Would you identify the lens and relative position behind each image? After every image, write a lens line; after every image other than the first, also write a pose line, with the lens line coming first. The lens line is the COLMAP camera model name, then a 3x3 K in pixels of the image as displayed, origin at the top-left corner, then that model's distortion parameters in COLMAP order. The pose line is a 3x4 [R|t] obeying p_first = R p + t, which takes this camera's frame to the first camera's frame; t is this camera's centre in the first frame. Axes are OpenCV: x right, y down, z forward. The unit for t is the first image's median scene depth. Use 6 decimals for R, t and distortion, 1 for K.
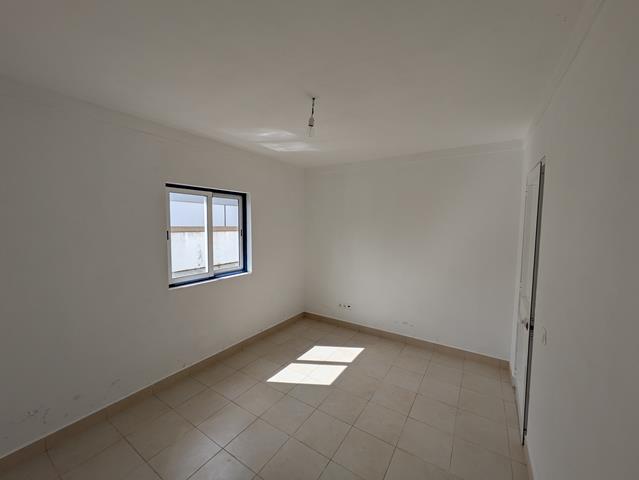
lens RADIAL K [[253.7, 0, 319.1], [0, 253.7, 236.9], [0, 0, 1]] dist [-0.003529, 0.001223]
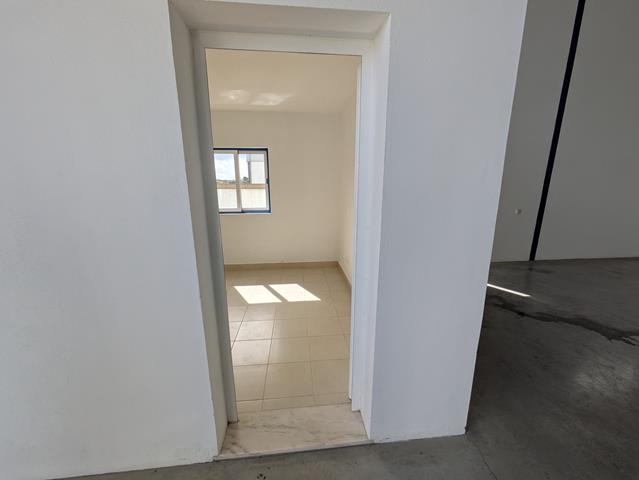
lens RADIAL K [[253.7, 0, 321.2], [0, 253.7, 245.0], [0, 0, 1]] dist [-0.003529, 0.001223]
pose [[0.616223, 0.185770, -0.765349, 0.979724], [-0.039113, 0.977803, 0.205846, 0.024076], [0.786600, -0.096912, 0.609810, 0.451867]]
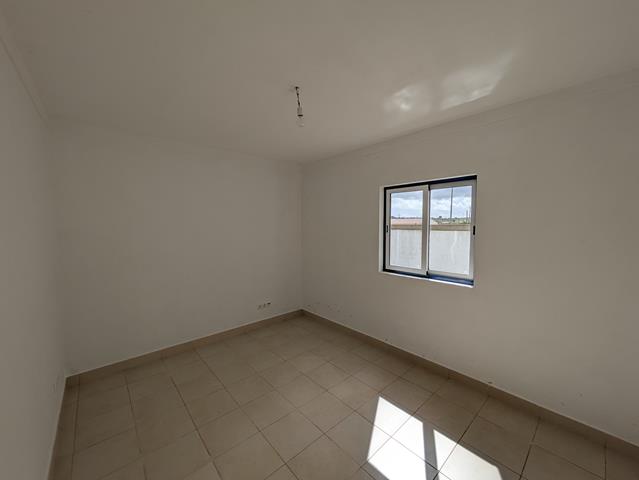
lens RADIAL K [[253.7, 0, 322.7], [0, 253.7, 240.5], [0, 0, 1]] dist [-0.003529, 0.001223]
pose [[-0.265761, 0.070481, -0.961459, 0.562333], [-0.039449, 0.995693, 0.083895, -0.037277], [0.963231, 0.060225, -0.261836, 0.856186]]
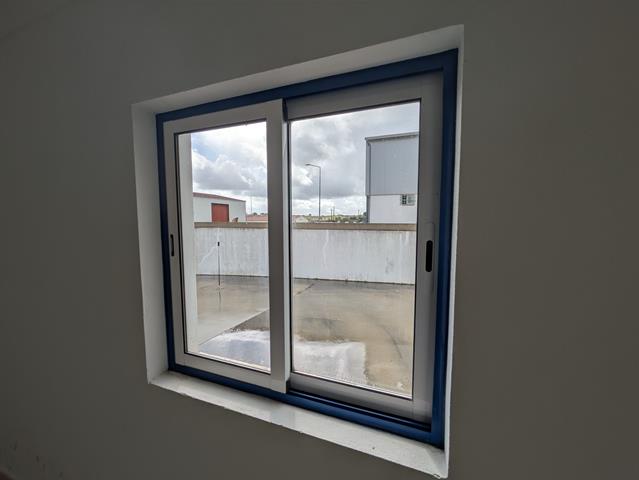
lens RADIAL K [[253.7, 0, 320.1], [0, 253.7, 239.6], [0, 0, 1]] dist [-0.003529, 0.001223]
pose [[0.202939, 0.079541, -0.975955, -0.136375], [-0.046488, 0.996354, 0.071537, -0.048526], [0.978087, 0.030852, 0.205897, 0.957873]]
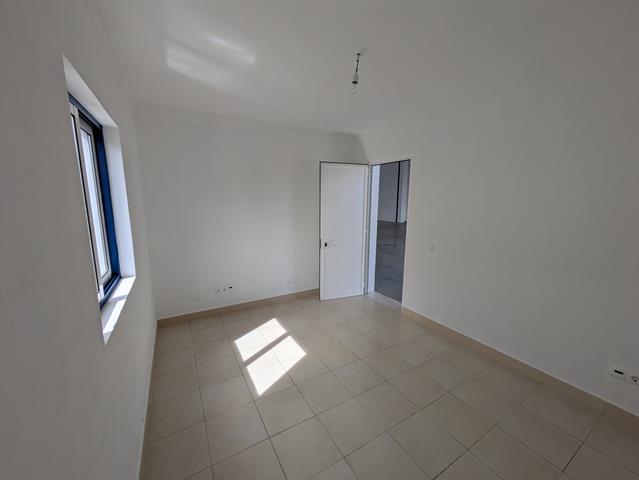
lens RADIAL K [[253.7, 0, 321.6], [0, 253.7, 240.3], [0, 0, 1]] dist [-0.003529, 0.001223]
pose [[0.444876, -0.153432, 0.882351, -0.624566], [0.039334, 0.987612, 0.151904, -0.010716], [-0.894728, -0.032871, 0.445400, 0.424921]]
